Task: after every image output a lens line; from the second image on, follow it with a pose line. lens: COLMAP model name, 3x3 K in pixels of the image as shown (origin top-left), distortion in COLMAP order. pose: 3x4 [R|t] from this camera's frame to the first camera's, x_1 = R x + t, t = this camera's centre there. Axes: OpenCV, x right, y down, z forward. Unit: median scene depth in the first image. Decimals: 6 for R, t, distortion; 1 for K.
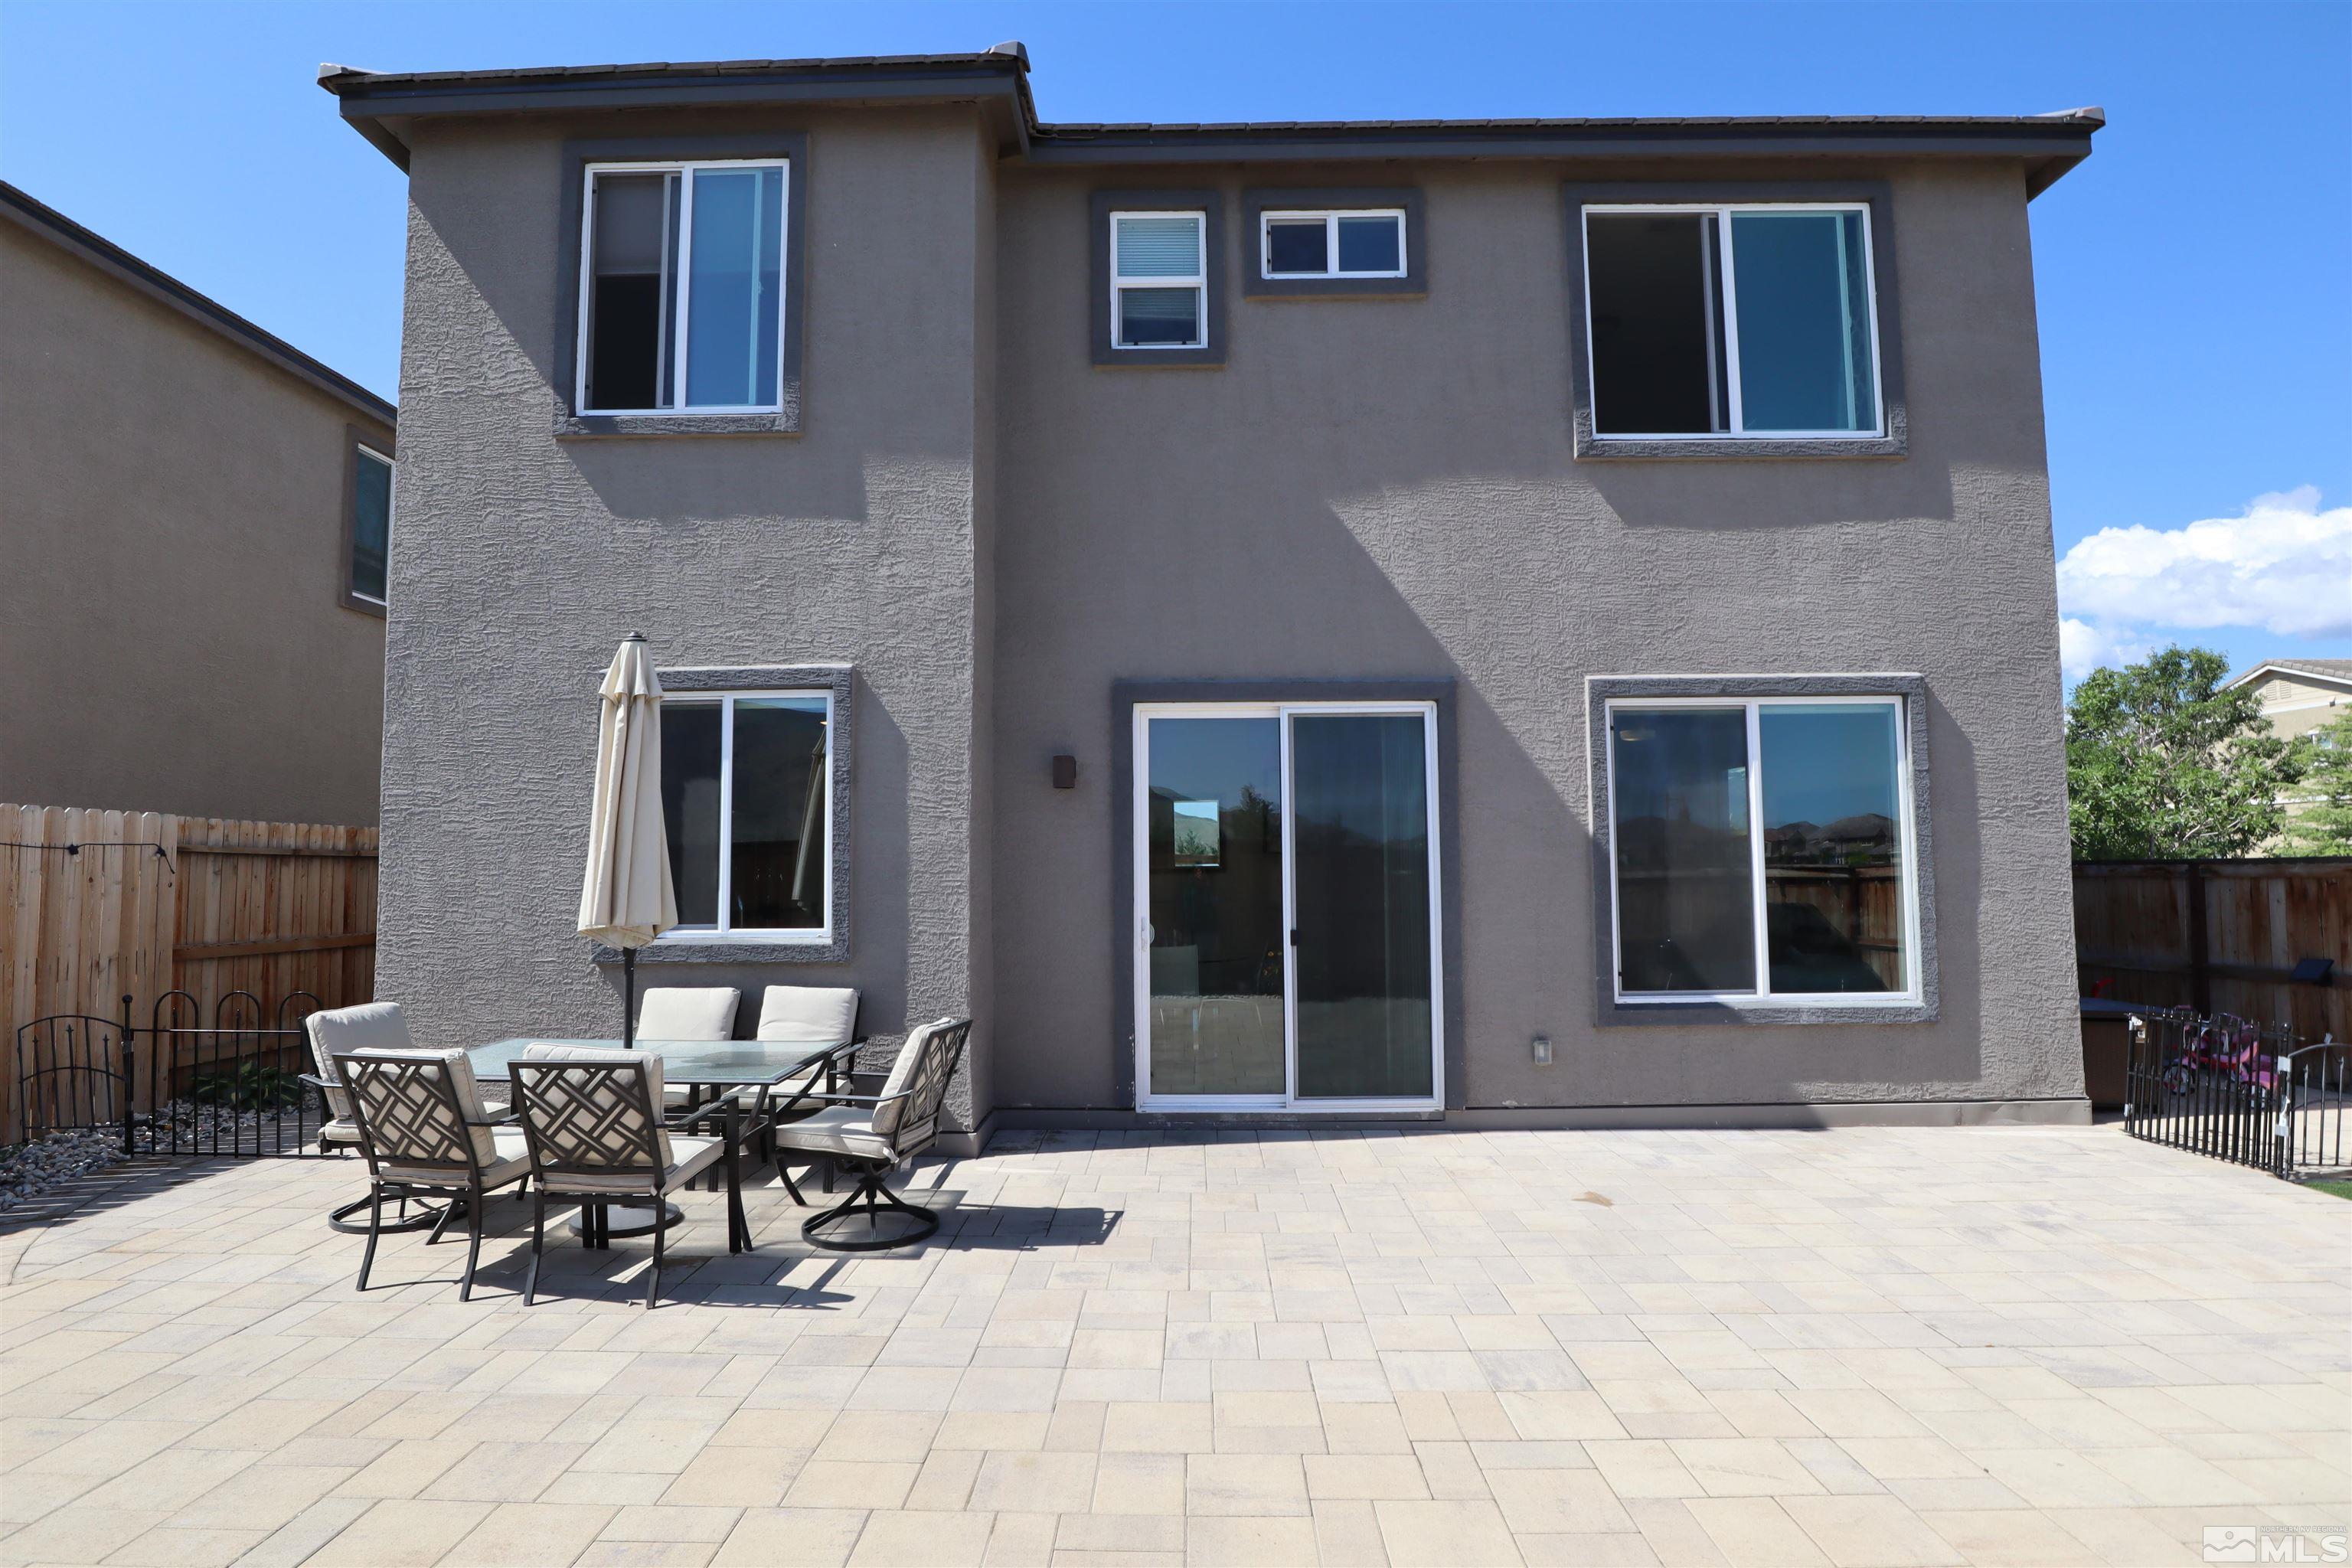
lens RADIAL K [[1145.9, 0, 1181.6], [0, 1145.9, 839.8], [0, 0, 1]] dist [-0.029279, 0.001010]
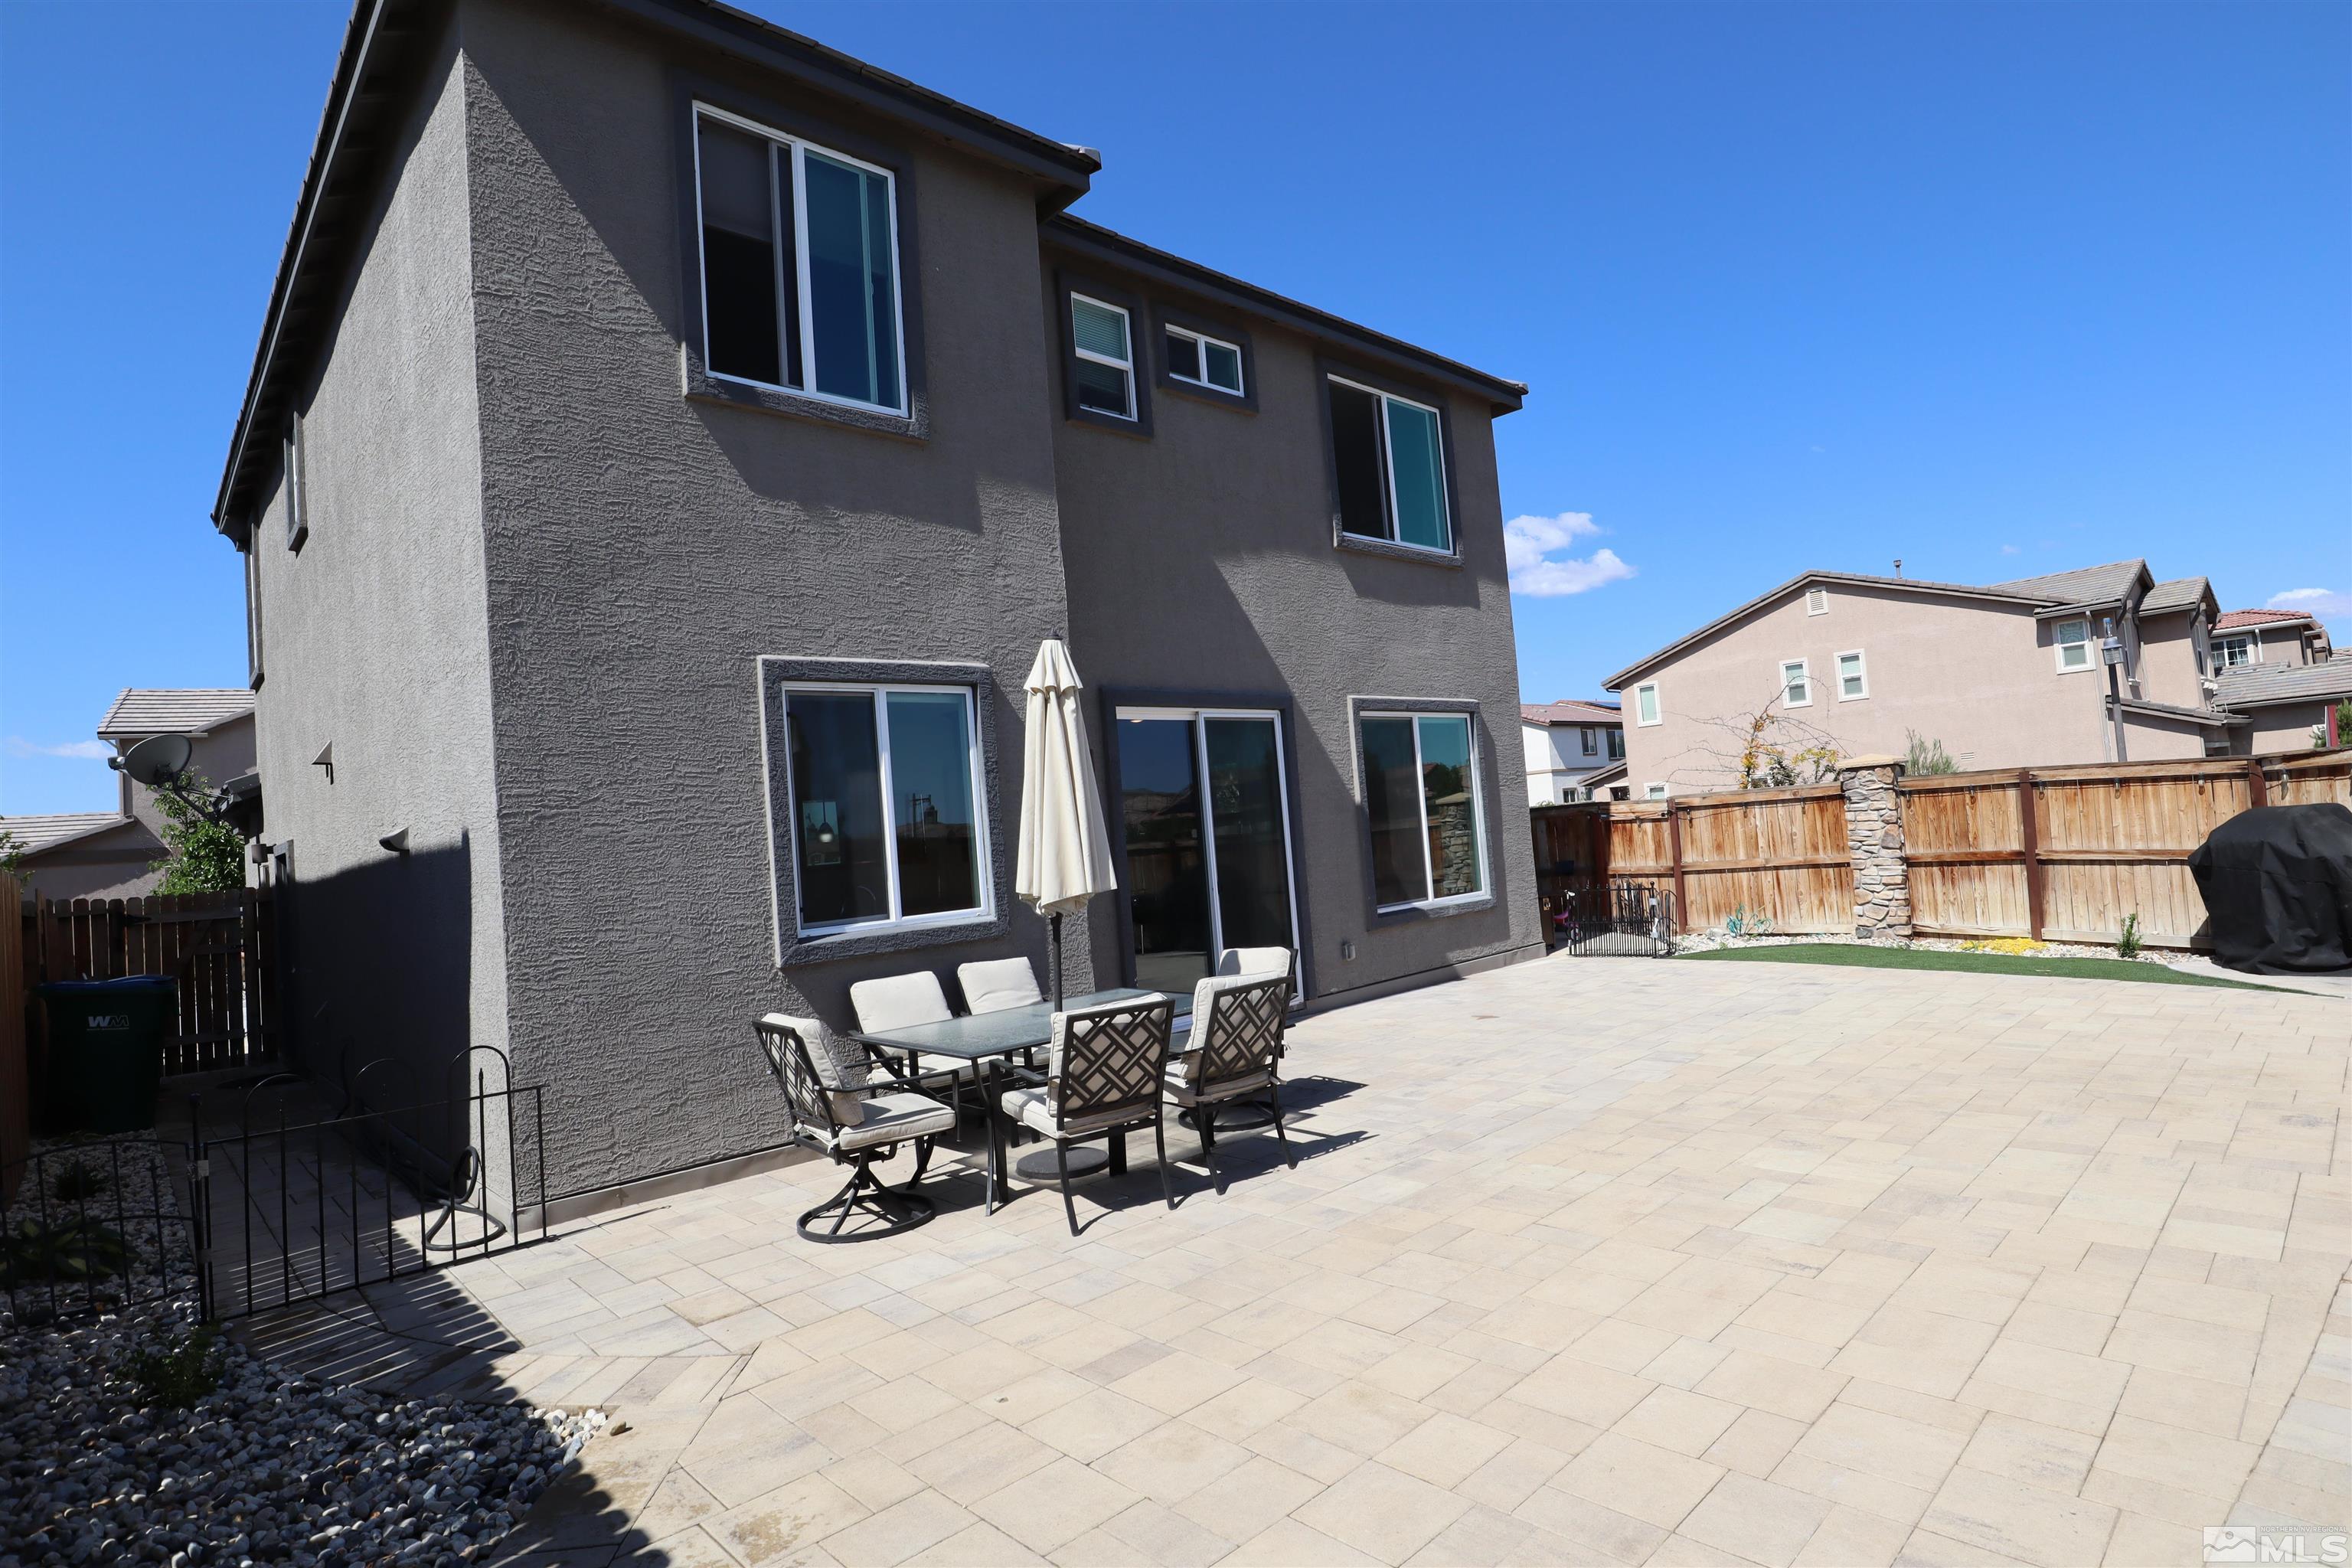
lens RADIAL K [[1145.9, 0, 1181.6], [0, 1145.9, 839.8], [0, 0, 1]] dist [-0.029279, 0.001010]
pose [[0.726824, -0.053193, 0.684761, -0.887386], [0.056866, 0.998234, 0.017185, 0.005576], [-0.684465, 0.026449, 0.728565, 0.077383]]
